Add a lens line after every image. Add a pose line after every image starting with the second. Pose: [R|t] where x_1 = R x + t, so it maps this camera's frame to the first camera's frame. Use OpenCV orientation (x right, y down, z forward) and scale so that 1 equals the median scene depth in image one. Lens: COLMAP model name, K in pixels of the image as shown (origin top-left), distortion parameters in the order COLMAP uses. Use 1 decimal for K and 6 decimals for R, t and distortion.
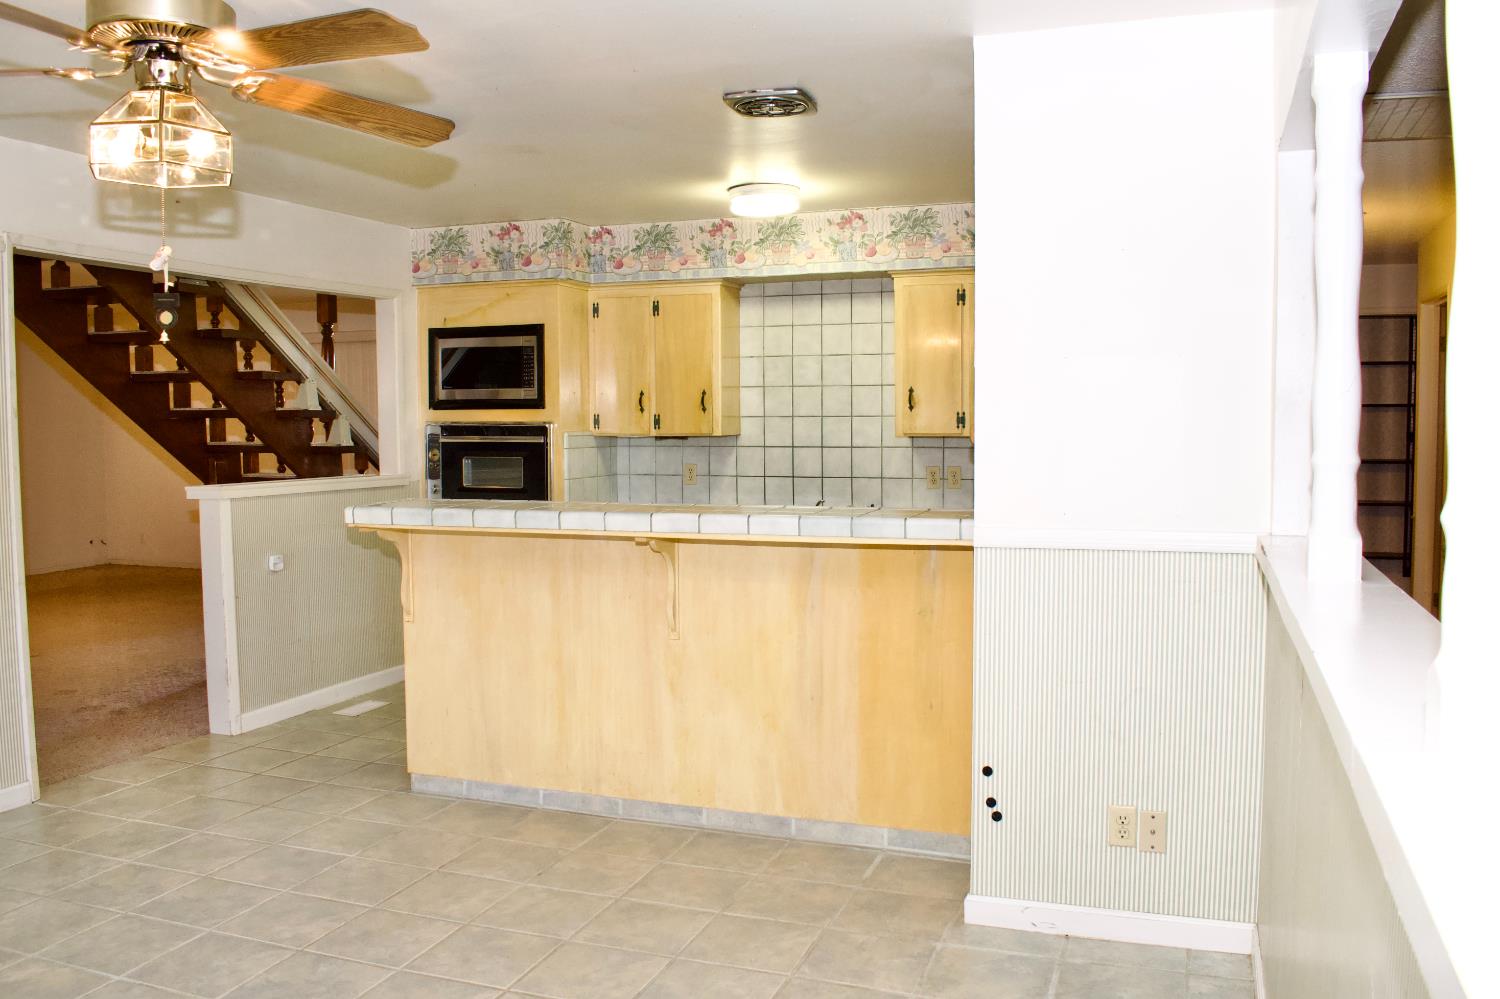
lens RADIAL K [[1264.1, 0, 758.6], [0, 1264.1, 511.4], [0, 0, 1]] dist [-0.054240, -0.015391]
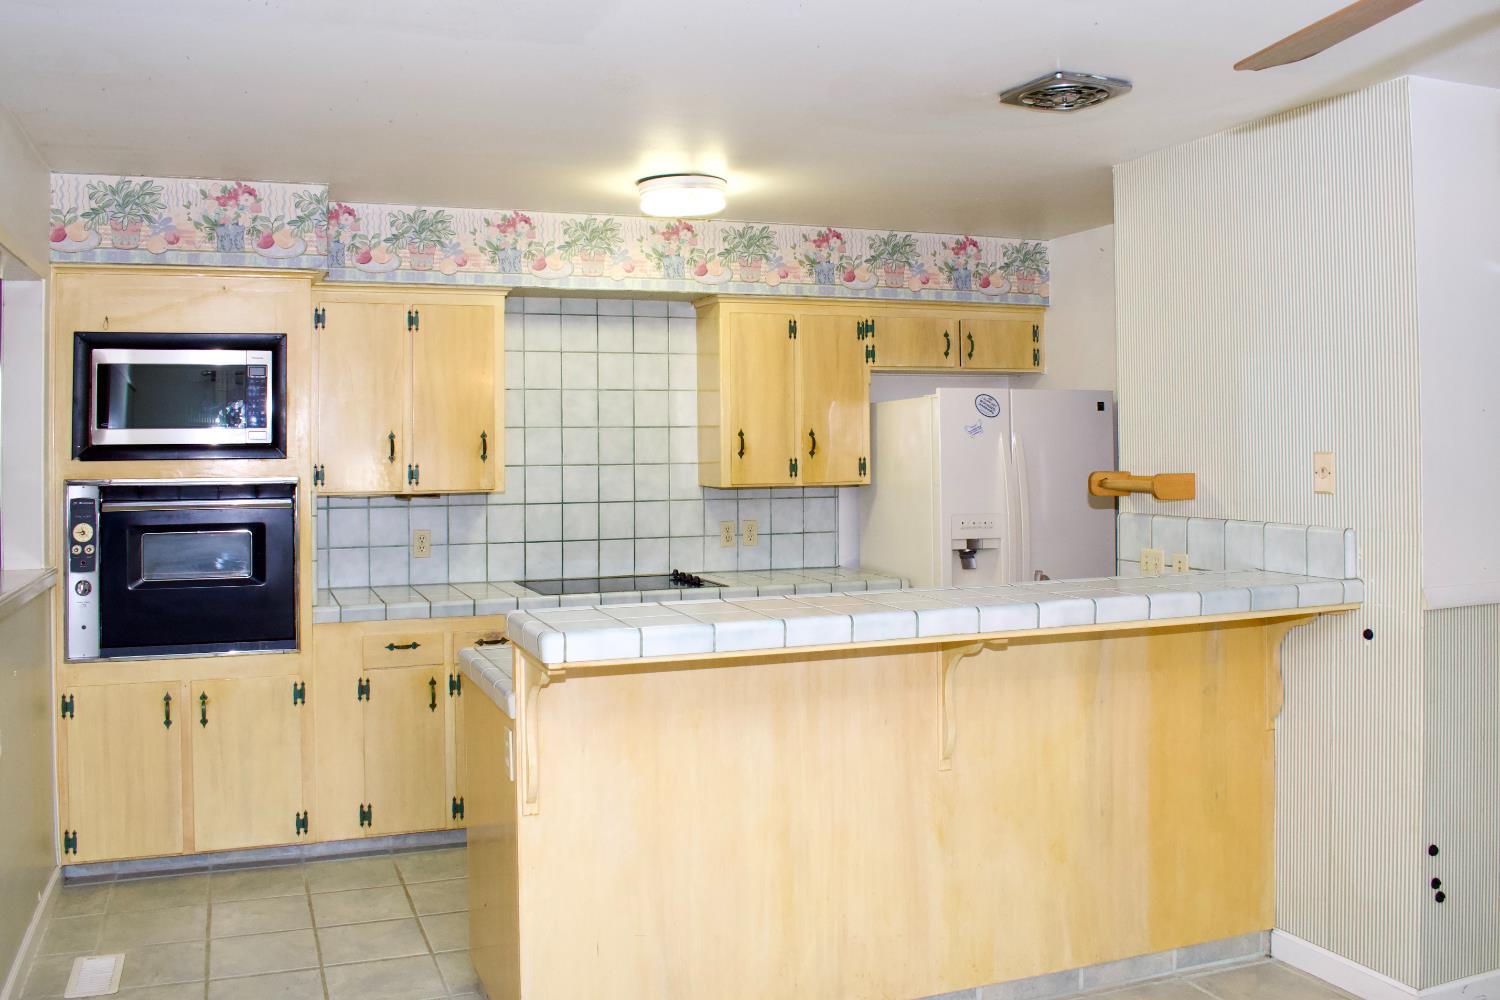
lens RADIAL K [[1301.3, 0, 693.4], [0, 1301.3, 426.6], [0, 0, 1]] dist [-0.071763, 0.005254]
pose [[0.766762, 0.006329, 0.641901, -0.450562], [0.053905, 0.995785, -0.074208, -0.035144], [-0.639664, 0.091502, 0.763189, 0.330024]]
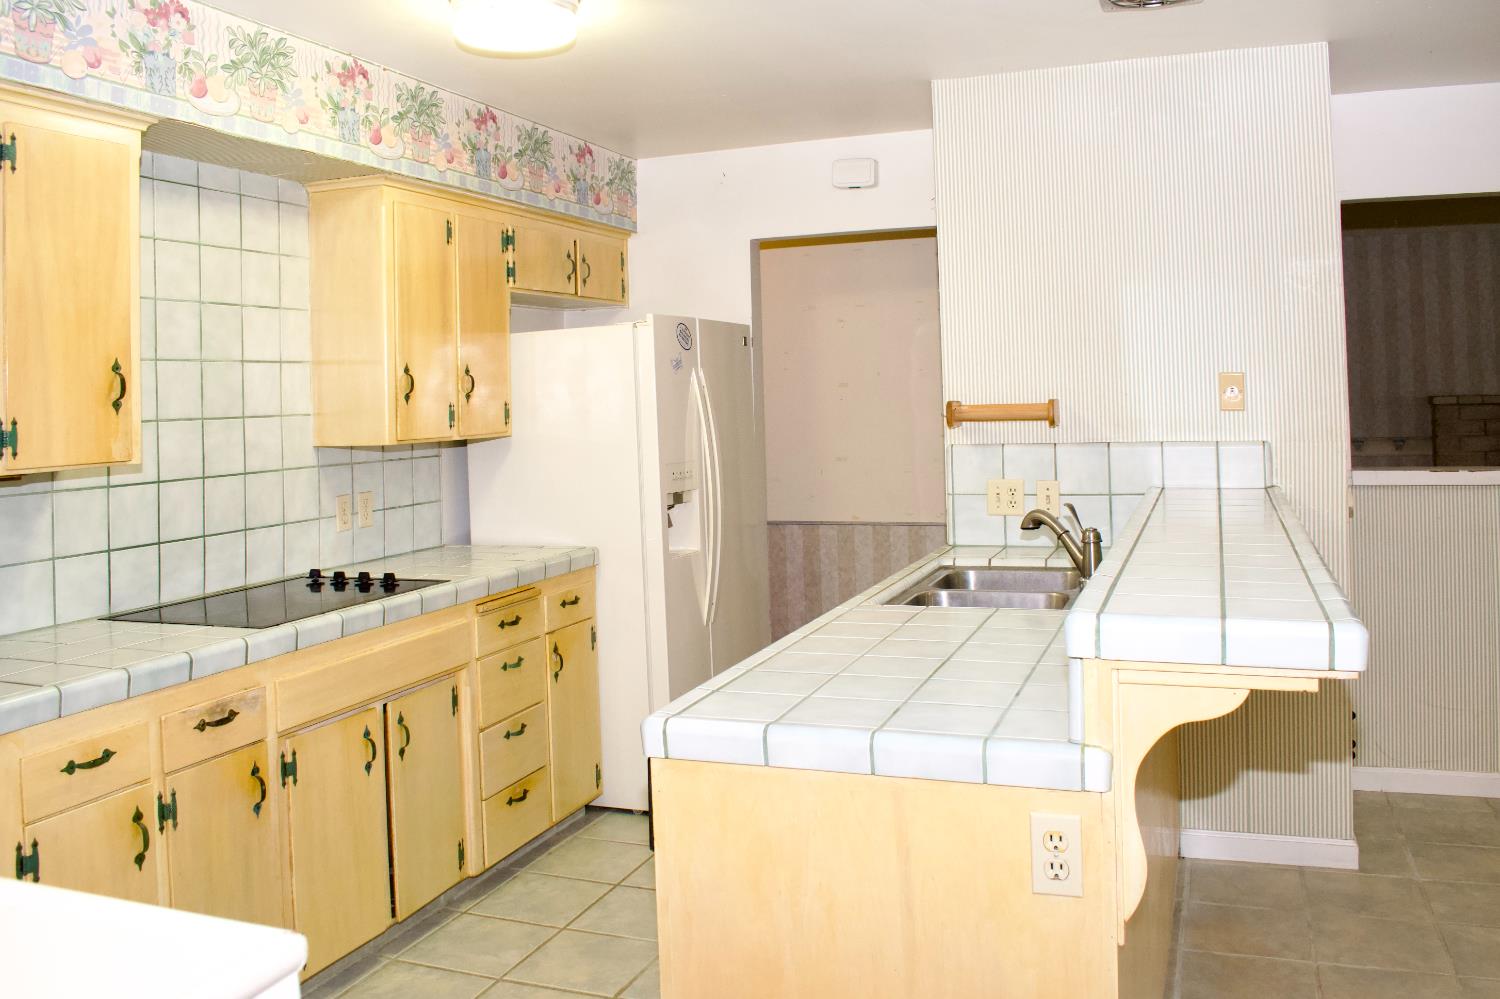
lens RADIAL K [[1264.1, 0, 764.9], [0, 1264.1, 369.0], [0, 0, 1]] dist [-0.054240, -0.015391]
pose [[0.008815, 0.022069, 0.999718, -0.473705], [0.106104, 0.994092, -0.022881, -0.060750], [-0.994316, 0.106276, 0.006421, 0.784512]]
